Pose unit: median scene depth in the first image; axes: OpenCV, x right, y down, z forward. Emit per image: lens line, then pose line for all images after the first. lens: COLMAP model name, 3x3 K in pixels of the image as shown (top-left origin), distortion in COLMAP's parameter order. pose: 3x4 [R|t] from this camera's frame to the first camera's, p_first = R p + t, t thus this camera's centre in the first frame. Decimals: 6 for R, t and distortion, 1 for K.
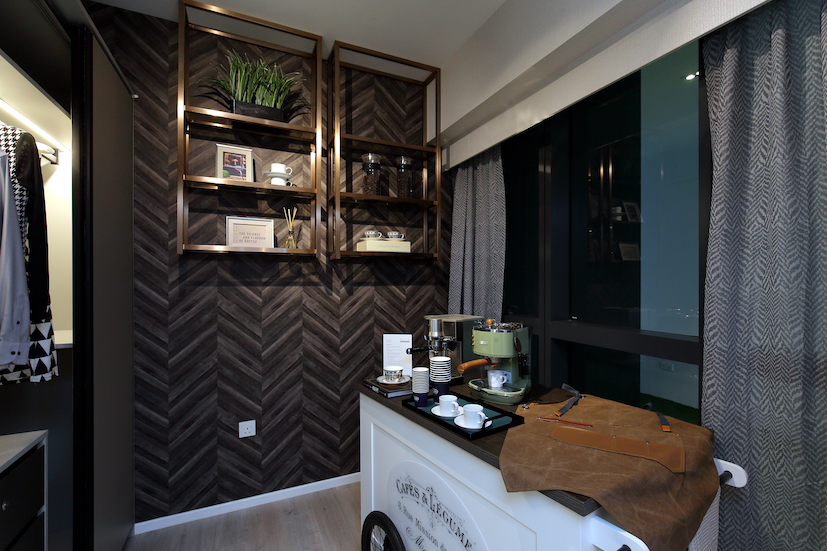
lens RADIAL K [[376.5, 0, 414.4], [0, 376.5, 279.0], [0, 0, 1]] dist [-0.002635, -0.000078]
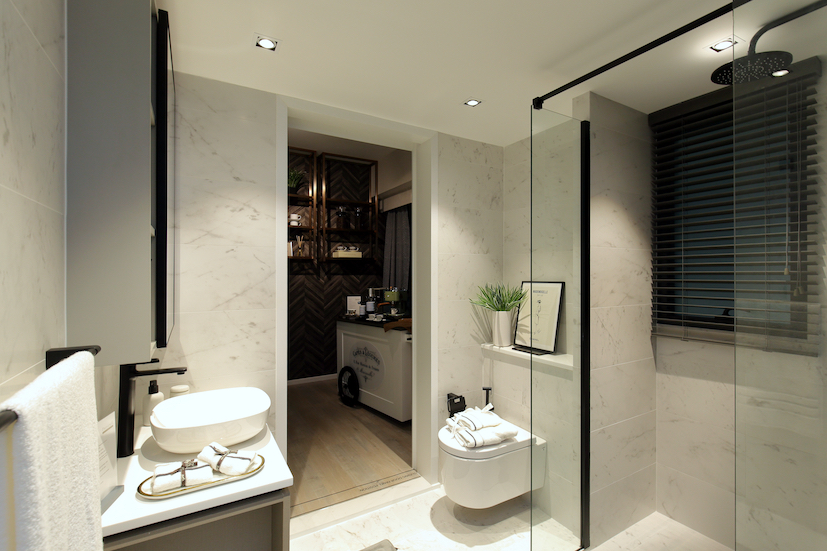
lens RADIAL K [[376.5, 0, 412.7], [0, 376.5, 269.6], [0, 0, 1]] dist [-0.002635, -0.000078]
pose [[0.995490, -0.000576, 0.094863, 0.067181], [0.001883, 0.999904, -0.013695, 0.017445], [-0.094846, 0.013812, 0.995396, -0.933363]]
